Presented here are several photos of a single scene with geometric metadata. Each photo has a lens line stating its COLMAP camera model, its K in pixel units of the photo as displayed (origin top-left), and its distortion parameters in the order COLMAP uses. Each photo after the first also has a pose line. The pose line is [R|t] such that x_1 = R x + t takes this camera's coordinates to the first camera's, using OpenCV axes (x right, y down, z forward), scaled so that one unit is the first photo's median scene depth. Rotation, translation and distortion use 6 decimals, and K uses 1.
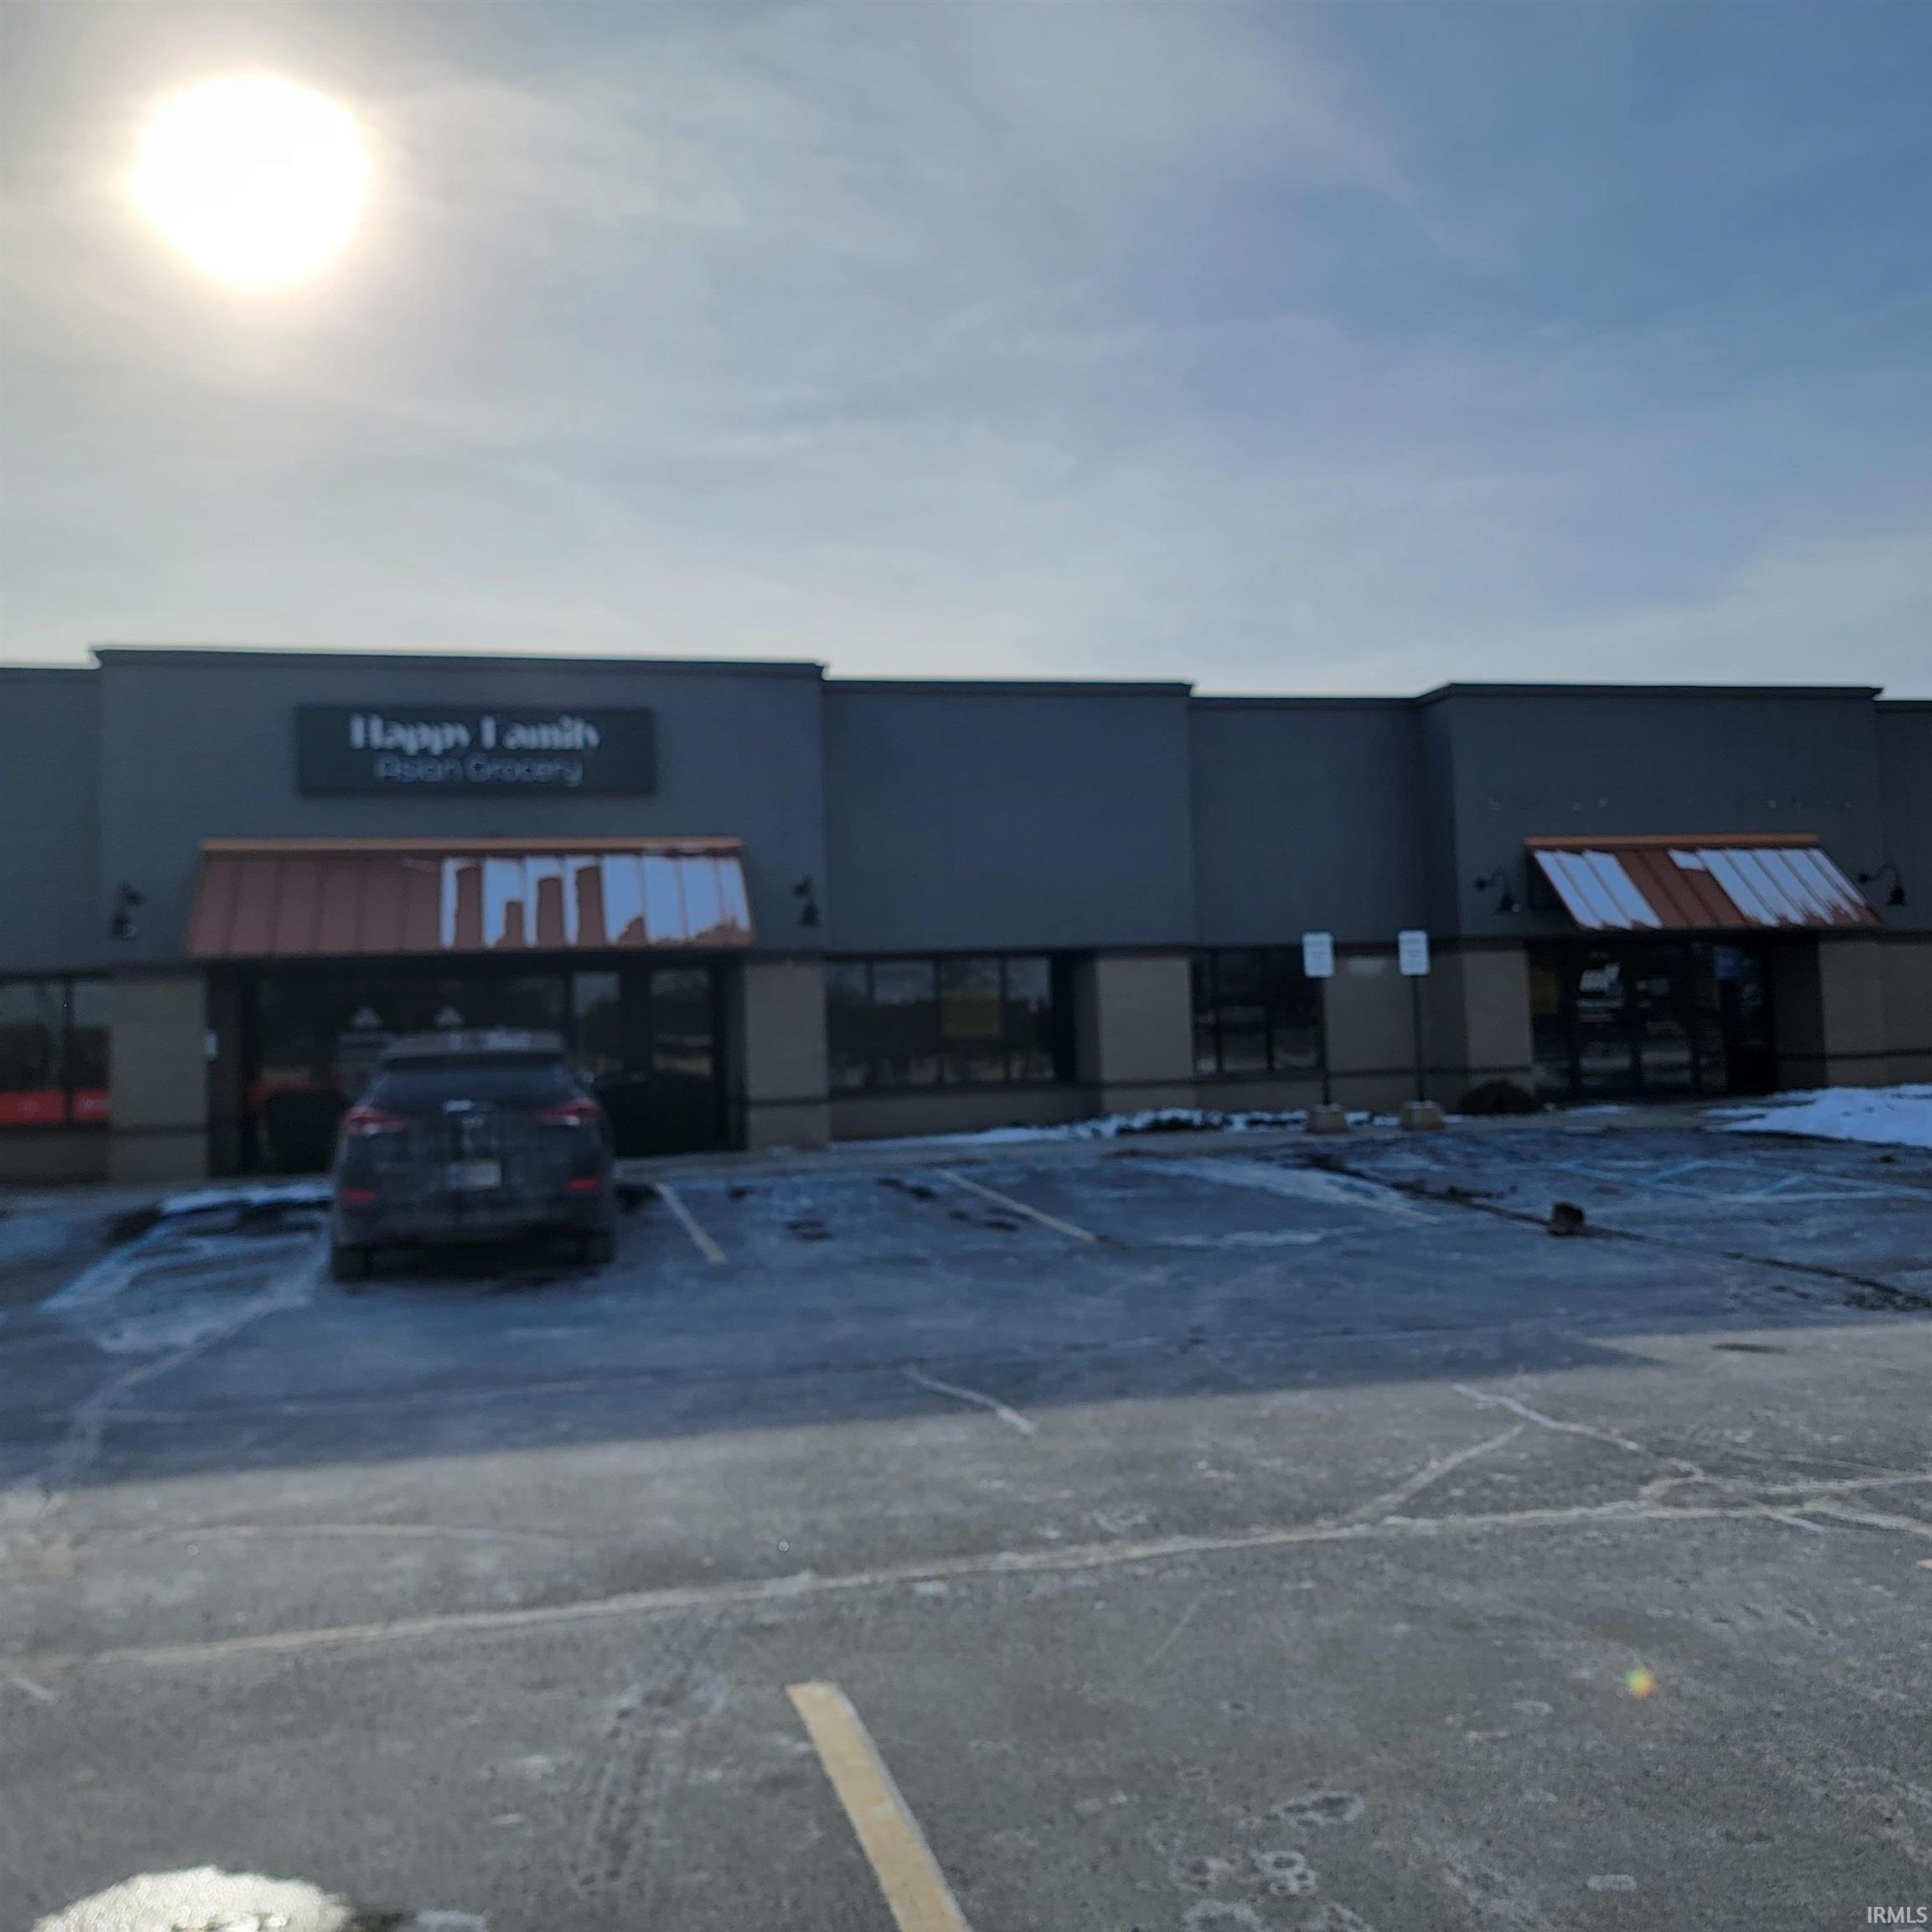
lens RADIAL K [[1804.1, 0, 974.7], [0, 1804.1, 930.4], [0, 0, 1]] dist [0.091196, -0.095902]
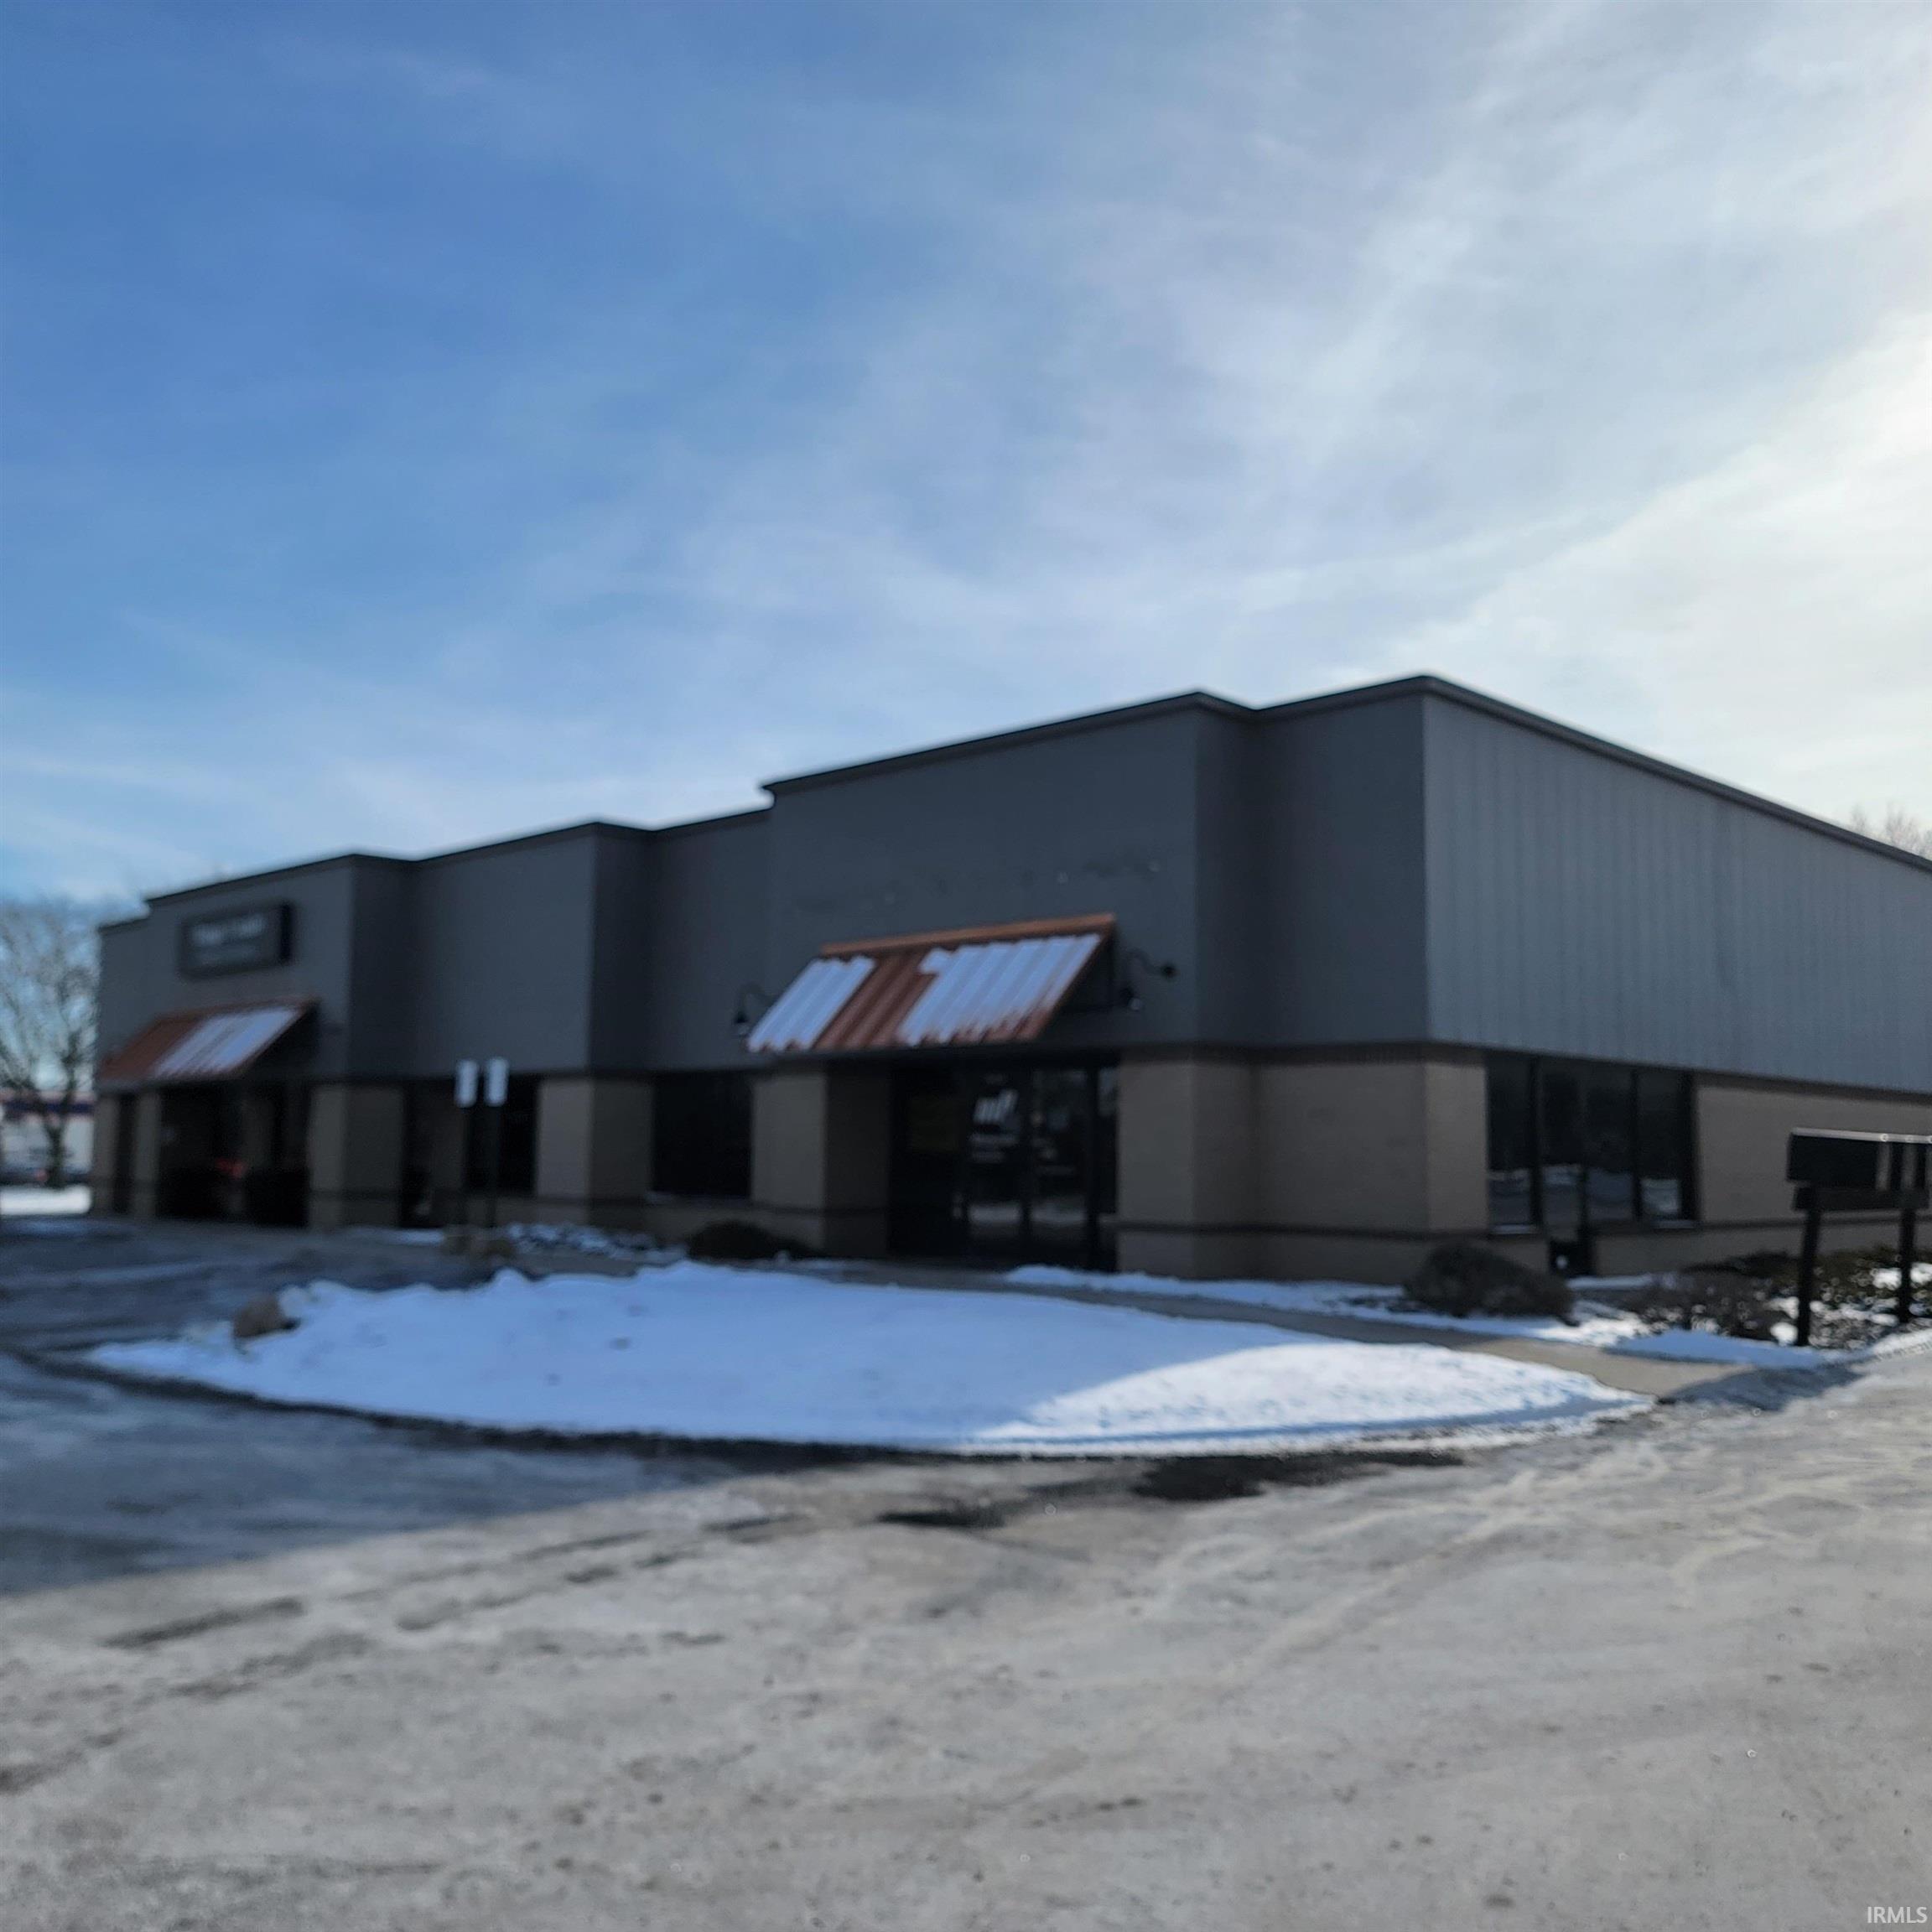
lens RADIAL K [[1808.8, 0, 966.0], [0, 1808.8, 966.0], [0, 0, 1]] dist [0.081242, -0.083859]
pose [[0.546681, -0.045778, -0.836088, 2.560921], [0.025683, 0.998951, -0.037902, -0.016182], [0.836947, -0.000753, 0.547284, 1.397433]]
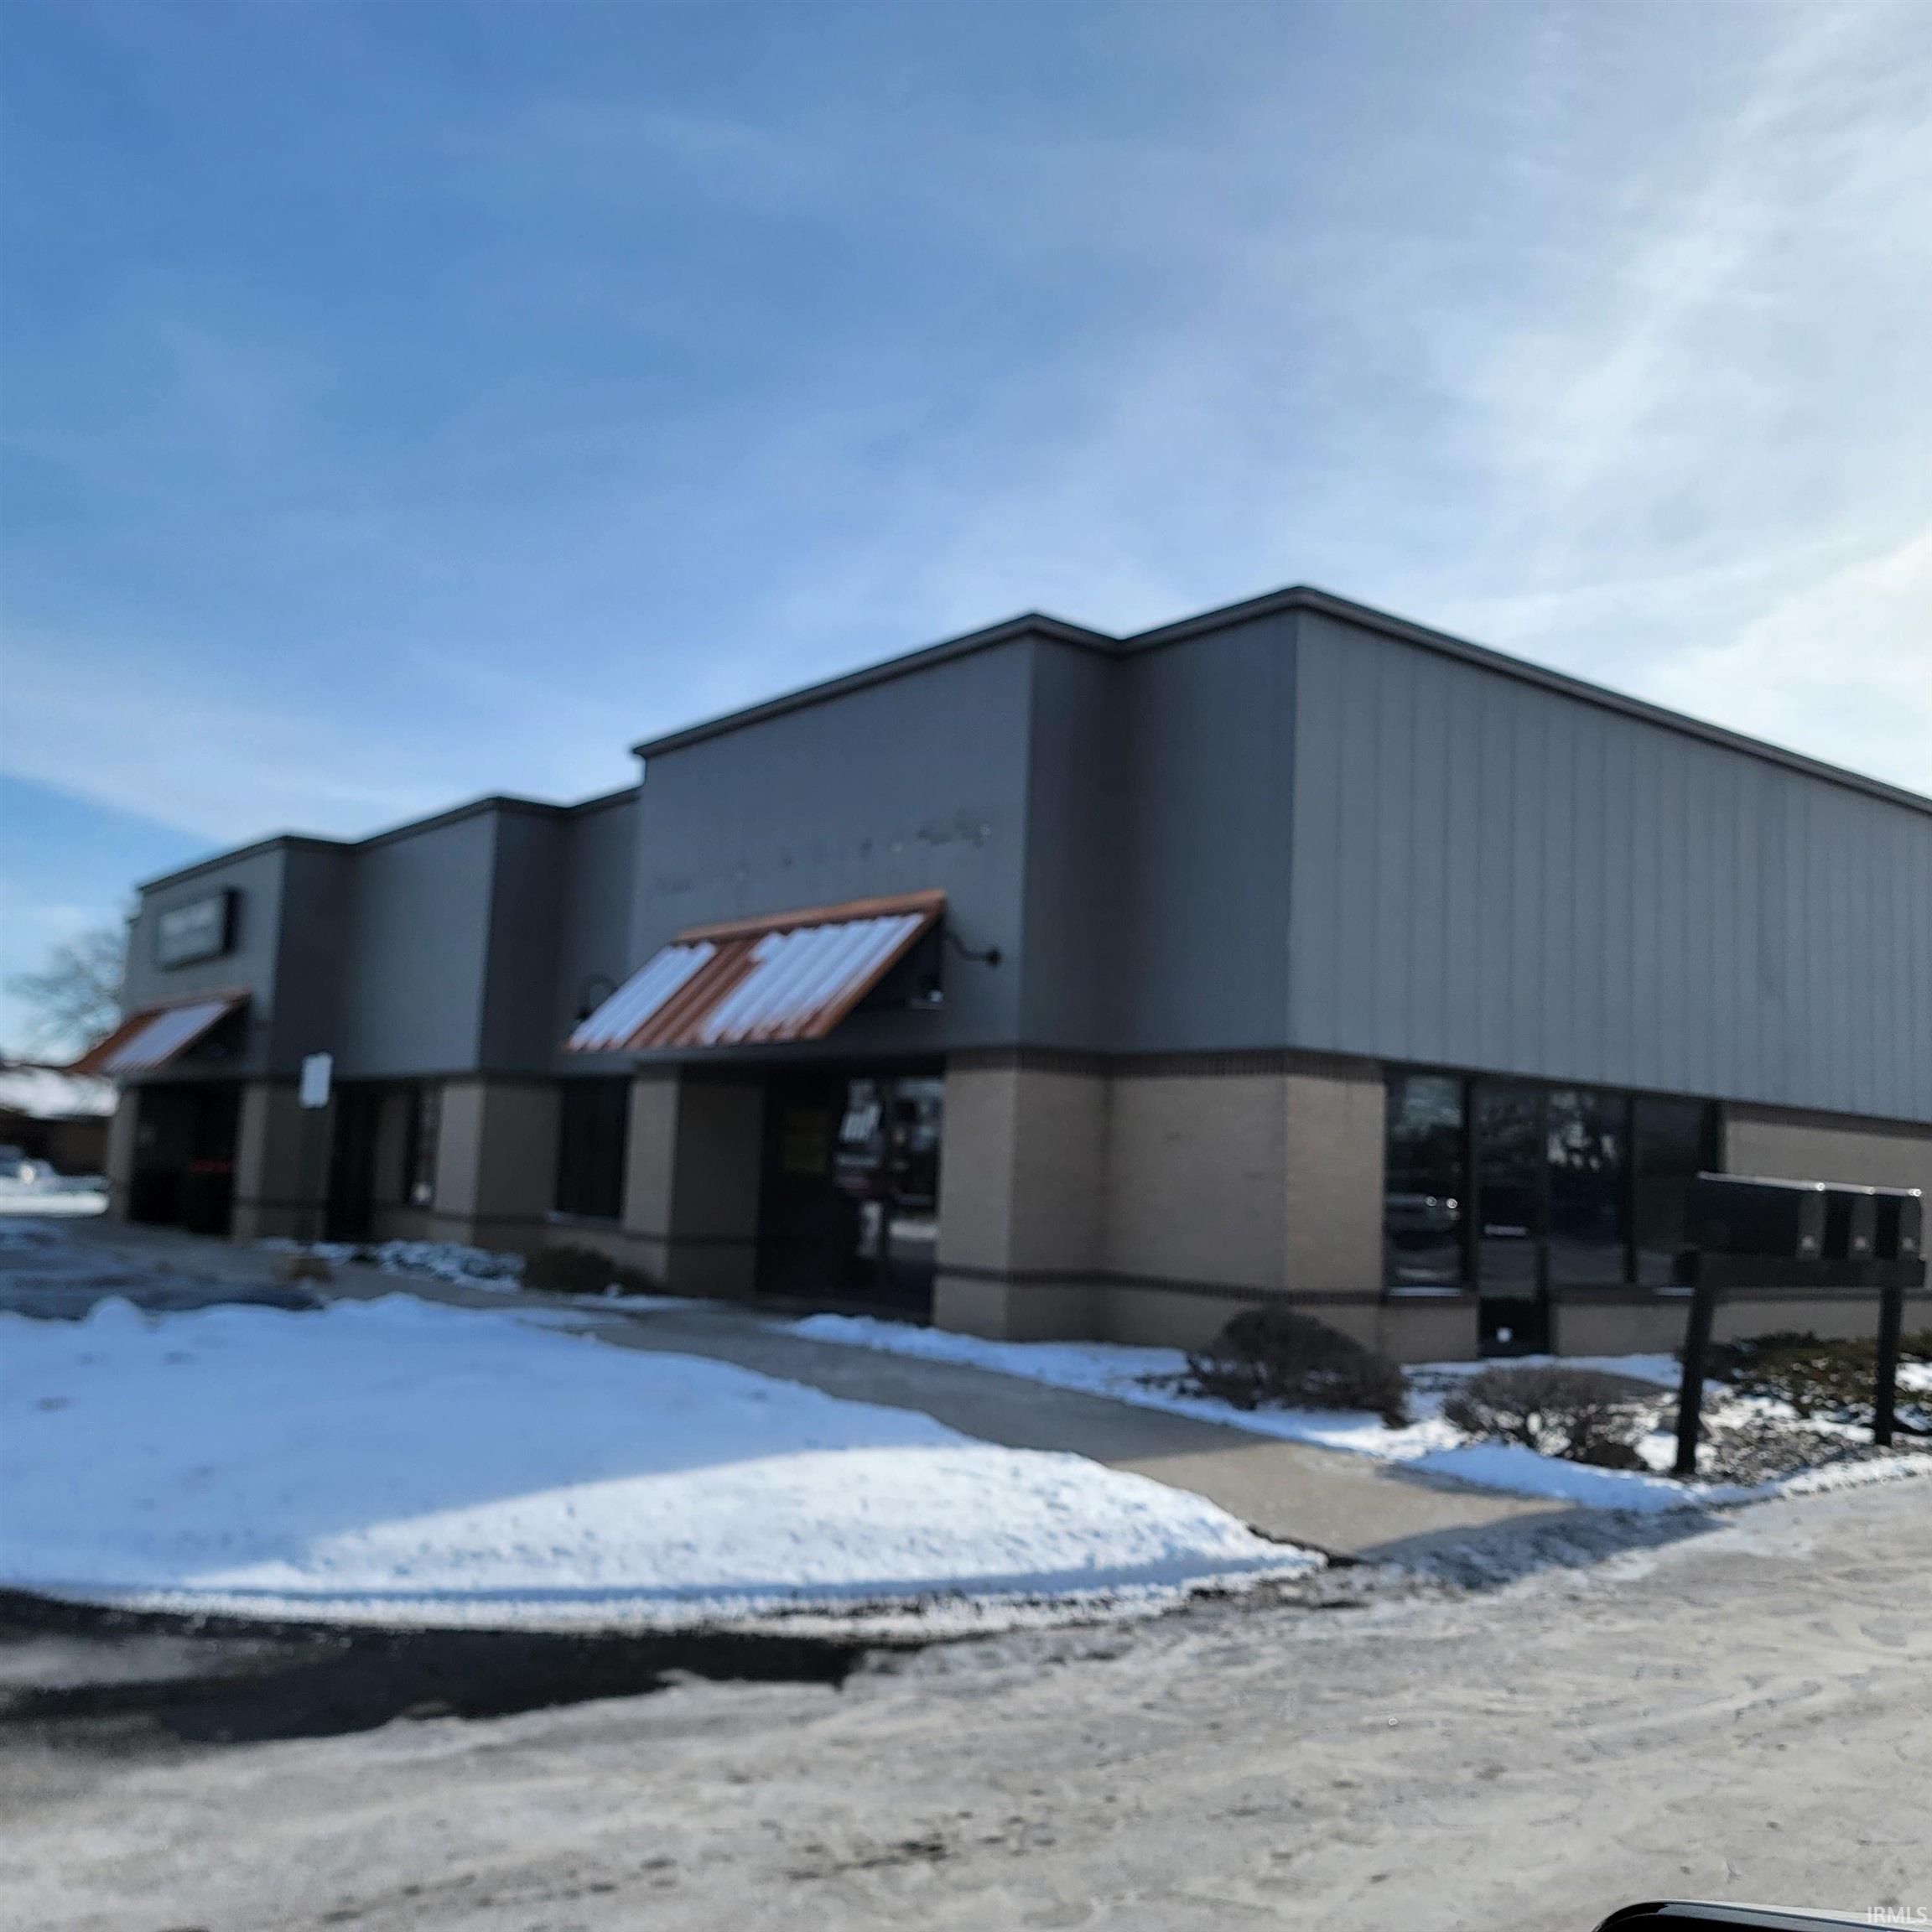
lens RADIAL K [[1802.6, 0, 966.0], [0, 1802.6, 966.0], [0, 0, 1]] dist [0.051388, -0.040226]
pose [[0.435004, -0.051377, -0.898962, 2.469686], [0.002863, 0.998445, -0.055677, 0.012316], [0.900424, 0.021646, 0.434474, 1.876783]]
